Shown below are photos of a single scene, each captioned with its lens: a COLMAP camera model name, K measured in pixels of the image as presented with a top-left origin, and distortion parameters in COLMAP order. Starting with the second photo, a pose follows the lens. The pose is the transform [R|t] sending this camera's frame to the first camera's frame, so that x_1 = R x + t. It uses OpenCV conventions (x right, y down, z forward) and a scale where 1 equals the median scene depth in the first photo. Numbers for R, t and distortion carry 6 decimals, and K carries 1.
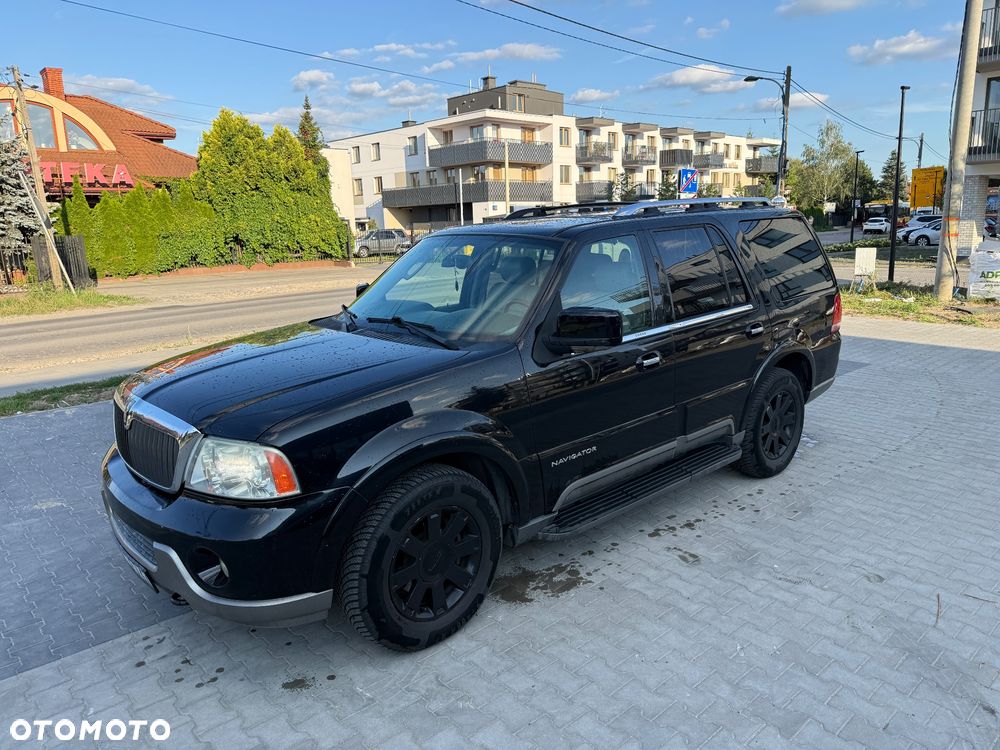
lens RADIAL K [[700.3, 0, 501.3], [0, 700.3, 369.4], [0, 0, 1]] dist [0.043896, -0.069298]
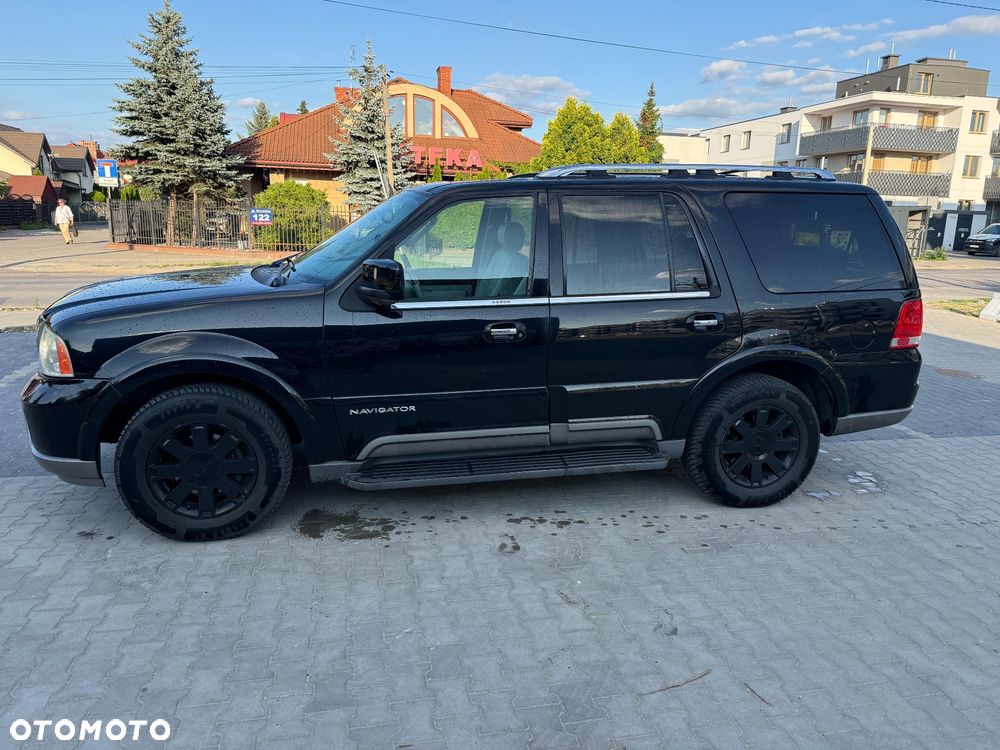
lens RADIAL K [[696.3, 0, 500.5], [0, 696.3, 368.1], [0, 0, 1]] dist [0.038860, -0.054361]
pose [[0.866298, 0.153772, -0.475271, 0.526290], [-0.148138, 0.987724, 0.049558, -0.007116], [0.477057, 0.027474, 0.878443, 0.150997]]
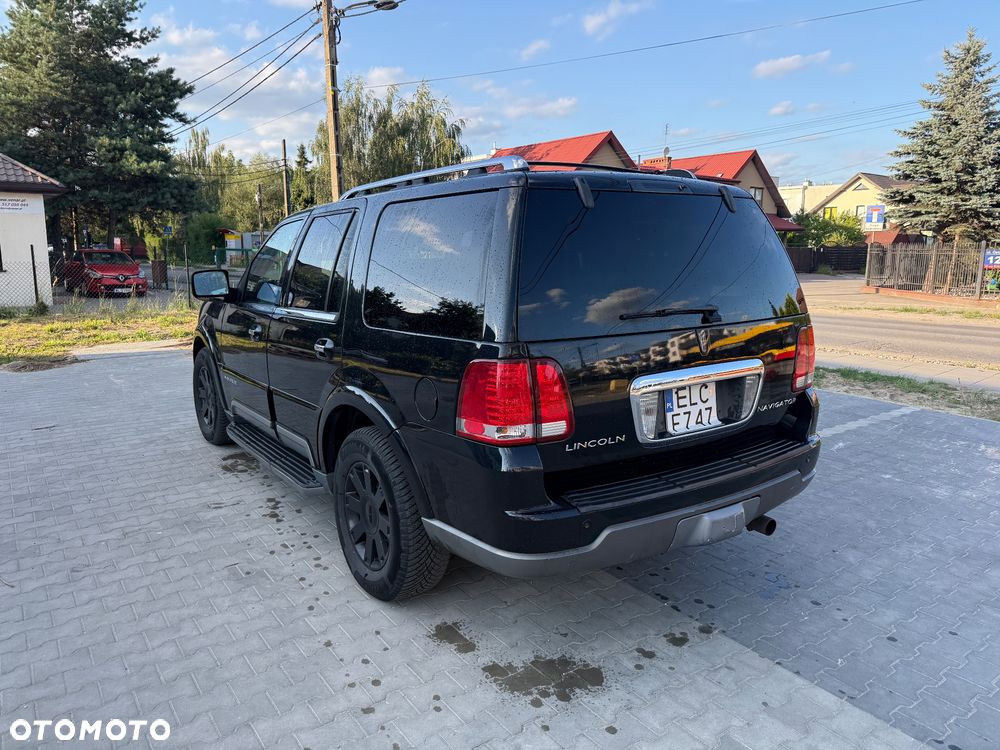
lens RADIAL K [[695.2, 0, 505.7], [0, 695.2, 374.4], [0, 0, 1]] dist [0.021029, -0.025285]
pose [[-0.103865, 0.203998, -0.973446, 1.023002], [-0.206636, 0.952957, 0.221752, -0.225707], [0.972889, 0.224181, -0.056826, 1.183107]]
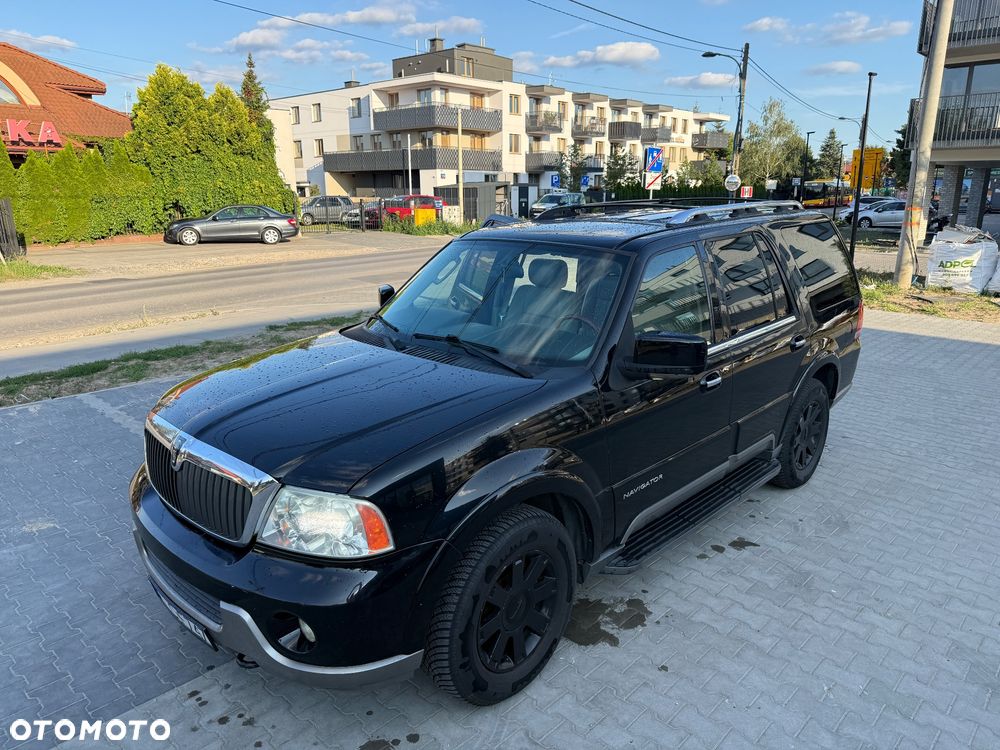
lens RADIAL K [[708.6, 0, 500.0], [0, 708.6, 375.0], [0, 0, 1]] dist [0.002686, -0.009277]
pose [[0.996579, 0.005462, 0.082463, -0.125069], [-0.009549, 0.998741, 0.049251, -0.053038], [-0.082090, -0.049870, 0.995376, 0.050758]]
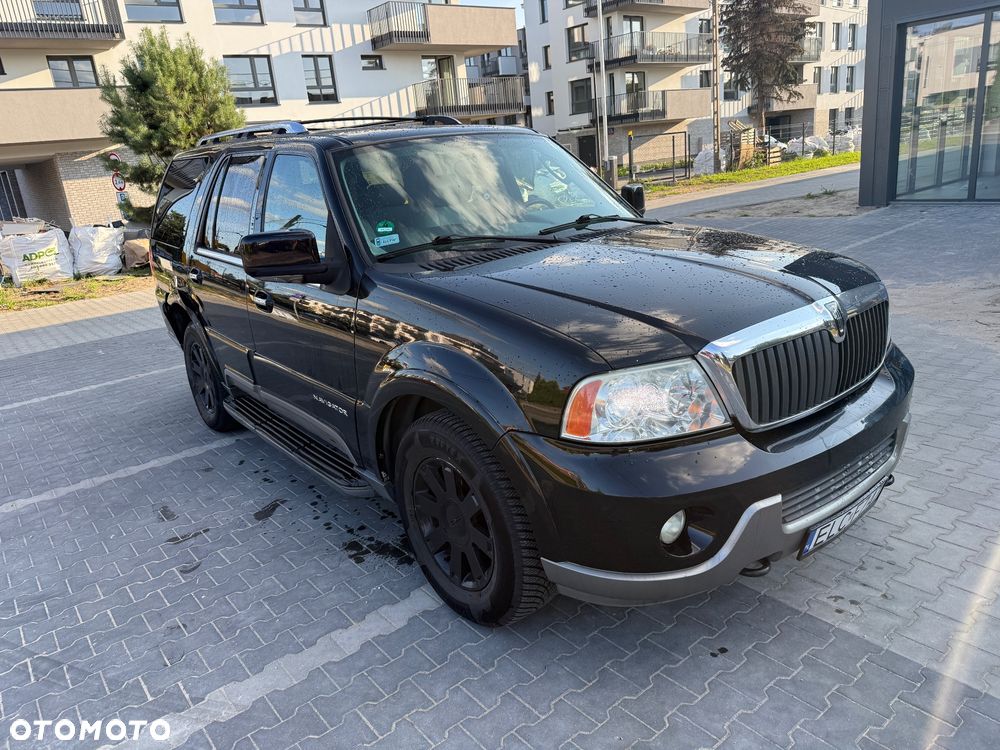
lens RADIAL K [[696.3, 0, 500.5], [0, 696.3, 368.1], [0, 0, 1]] dist [0.038860, -0.054361]
pose [[0.063640, -0.274923, 0.959358, -0.804492], [0.290789, 0.924701, 0.245701, -0.115210], [-0.954668, 0.263334, 0.138792, 0.788045]]
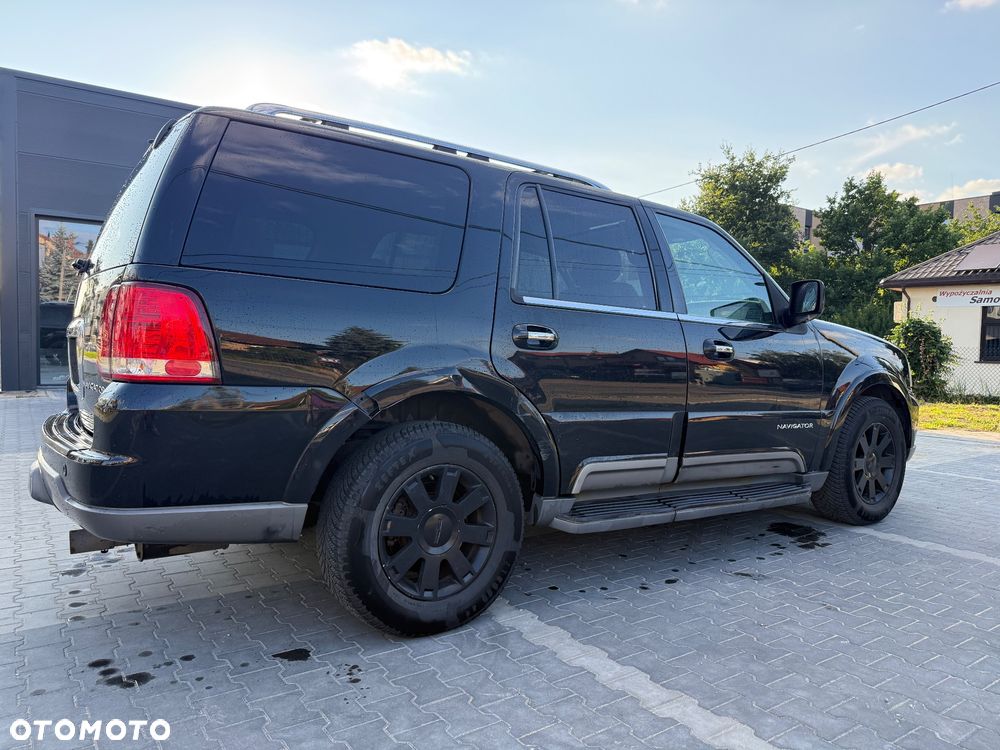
lens RADIAL K [[711.1, 0, 500.7], [0, 711.1, 375.7], [0, 0, 1]] dist [-0.006991, 0.001031]
pose [[-0.989968, 0.001420, 0.141283, 0.017095], [0.036042, 0.969405, 0.242807, -0.225688], [-0.136616, 0.245463, -0.959731, 1.837720]]
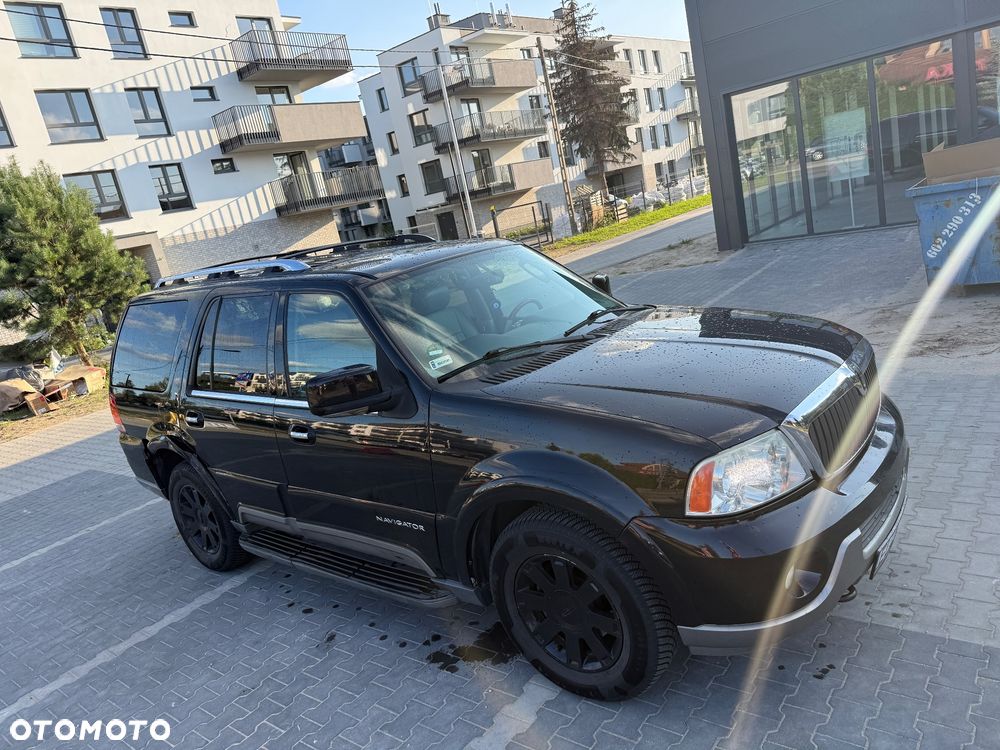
lens RADIAL K [[695.2, 0, 505.7], [0, 695.2, 374.4], [0, 0, 1]] dist [0.021029, -0.025285]
pose [[-0.149983, -0.182433, 0.971712, -0.845654], [0.397087, 0.888962, 0.228187, -0.212969], [-0.905443, 0.420078, -0.060888, 0.927569]]
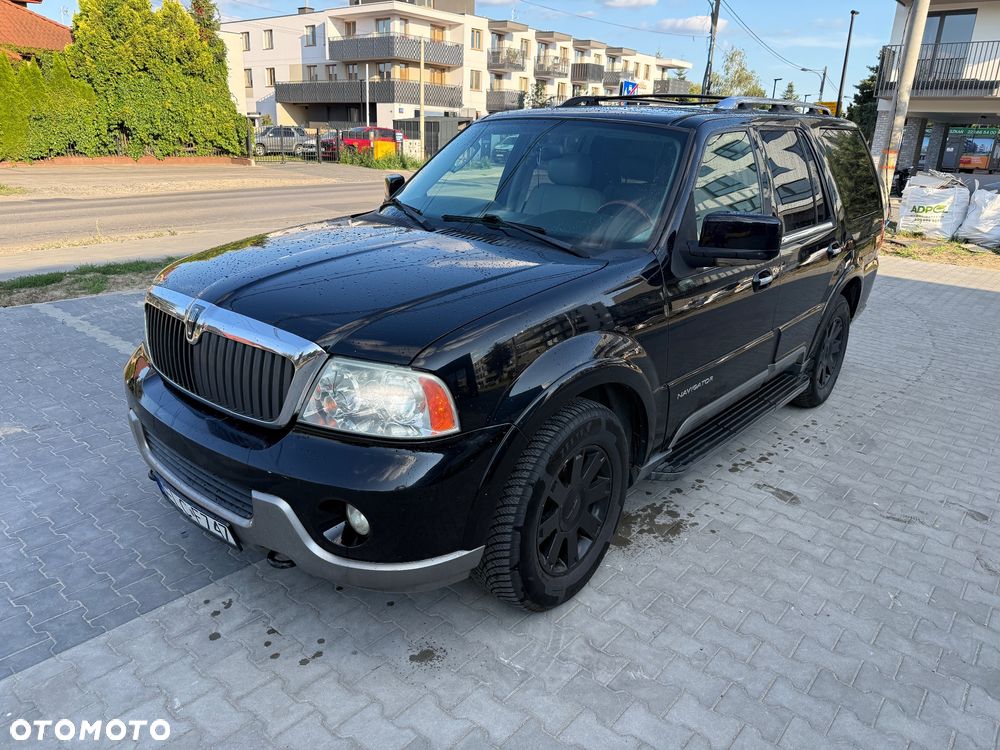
lens RADIAL K [[710.5, 0, 492.4], [0, 710.5, 366.0], [0, 0, 1]] dist [-0.004448, -0.002899]
pose [[0.989724, 0.020117, 0.141571, -0.200876], [-0.035772, 0.993407, 0.108919, 0.008449], [-0.138447, -0.112864, 0.983918, 0.123005]]
